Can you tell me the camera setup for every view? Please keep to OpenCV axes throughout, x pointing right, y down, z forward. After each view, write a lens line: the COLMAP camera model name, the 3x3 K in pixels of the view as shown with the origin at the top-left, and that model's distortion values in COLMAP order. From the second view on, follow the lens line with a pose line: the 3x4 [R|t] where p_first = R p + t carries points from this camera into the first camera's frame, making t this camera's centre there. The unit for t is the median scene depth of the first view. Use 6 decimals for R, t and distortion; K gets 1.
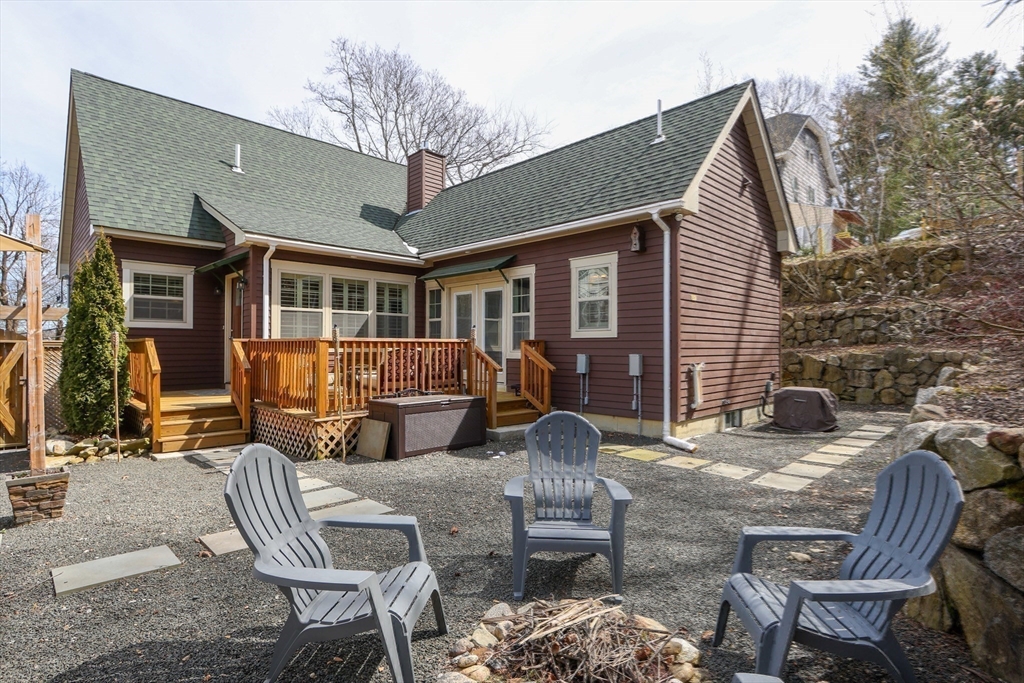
lens RADIAL K [[518.4, 0, 512.0], [0, 518.4, 341.5], [0, 0, 1]] dist [0.000070, 0.000135]
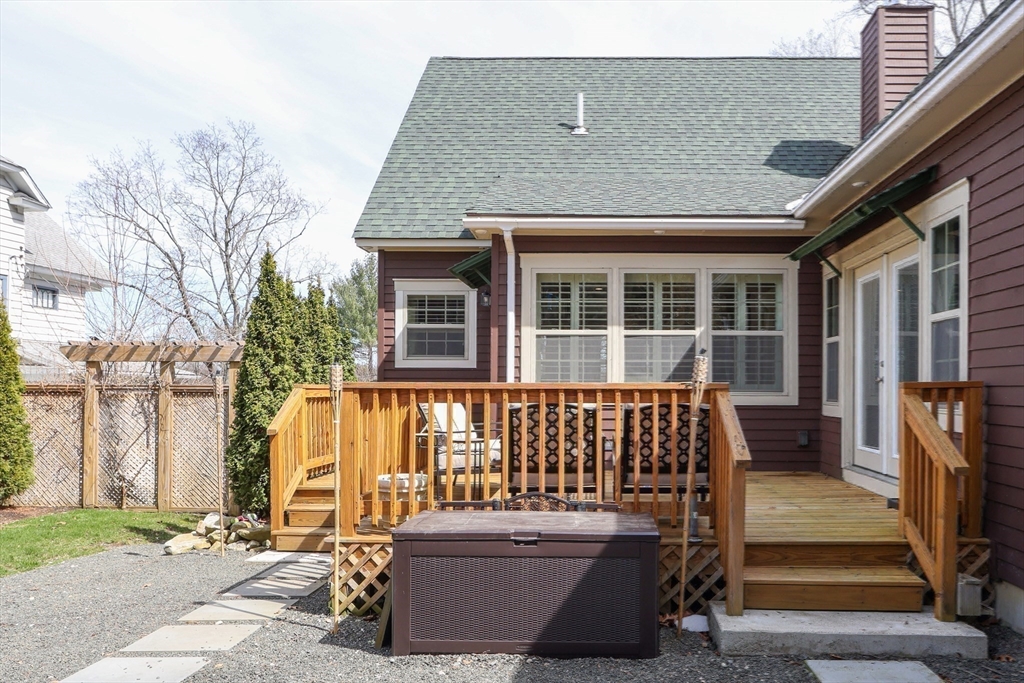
lens RADIAL K [[775.9, 0, 512.1], [0, 775.9, 382.7], [0, 0, 1]] dist [-0.006356, -0.000699]
pose [[0.702471, -0.005275, -0.711693, 0.183397], [0.005492, 0.999983, -0.001991, -0.002712], [0.711691, -0.002510, 0.702488, 0.333561]]
